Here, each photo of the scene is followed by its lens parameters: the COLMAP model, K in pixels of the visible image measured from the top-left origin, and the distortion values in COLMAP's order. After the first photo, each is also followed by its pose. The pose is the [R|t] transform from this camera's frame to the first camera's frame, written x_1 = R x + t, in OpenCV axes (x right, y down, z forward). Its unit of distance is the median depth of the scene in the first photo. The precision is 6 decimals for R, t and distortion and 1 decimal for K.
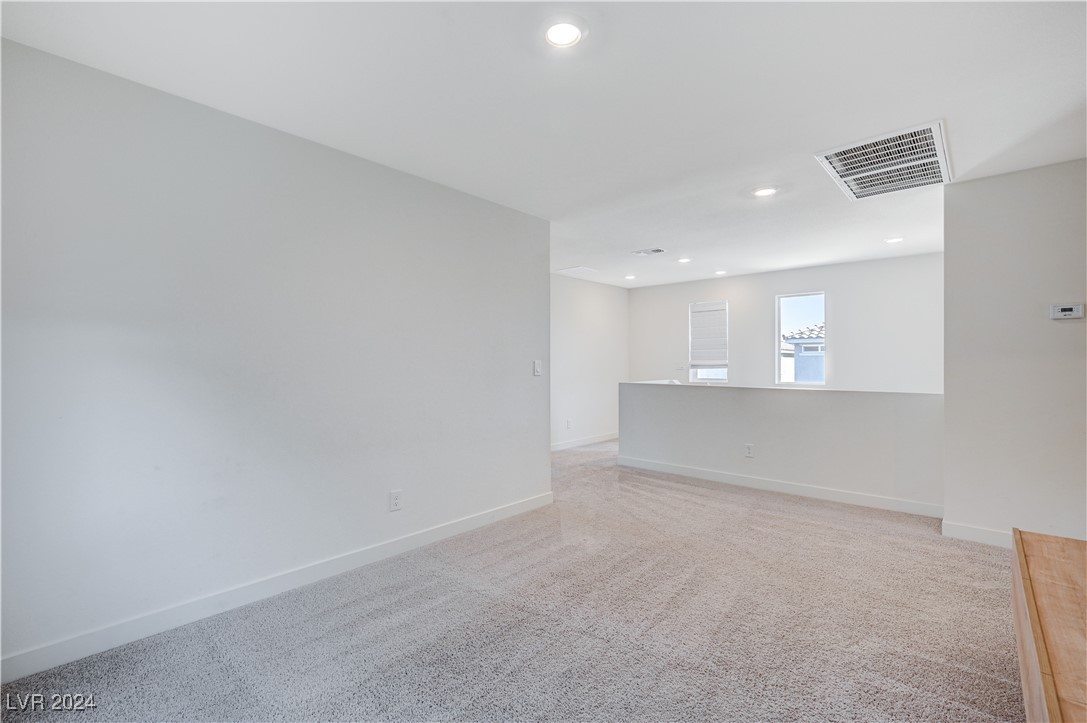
lens RADIAL K [[484.7, 0, 543.5], [0, 484.7, 361.5], [0, 0, 1]] dist [0.000092, 0.000081]
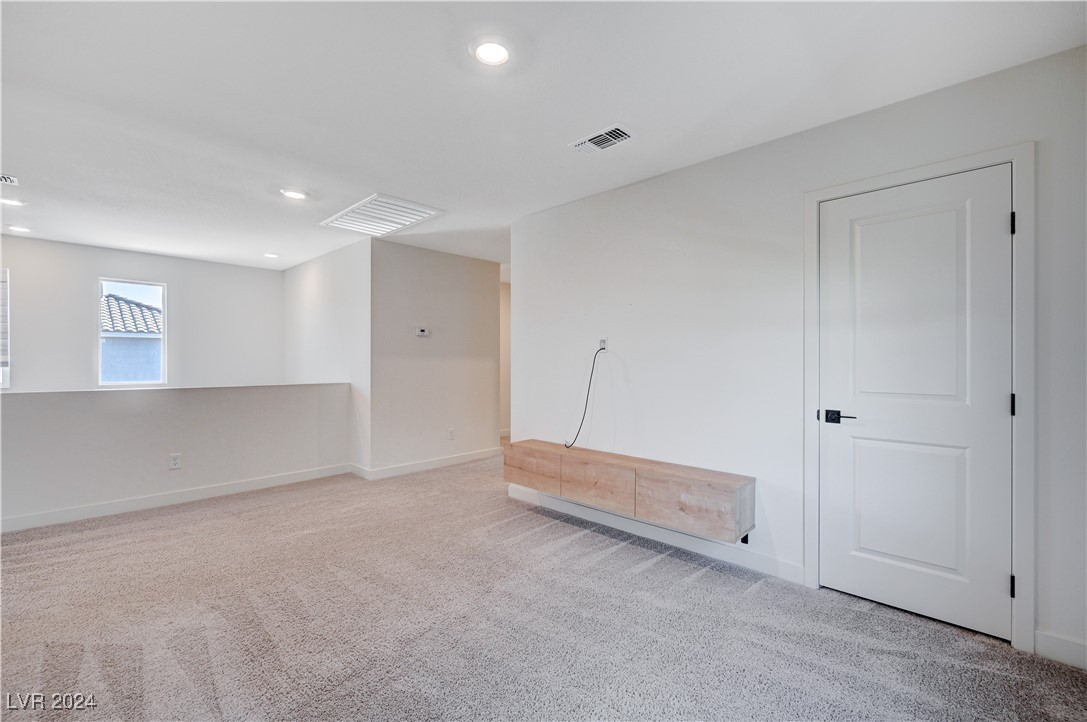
lens RADIAL K [[456.1, 0, 543.5], [0, 456.1, 361.0], [0, 0, 1]] dist [-0.003401, -0.000165]
pose [[0.019724, 0.001426, 0.999804, -0.423762], [-0.005174, 0.999986, -0.001324, 0.003065], [-0.999792, -0.005147, 0.019731, 0.378050]]
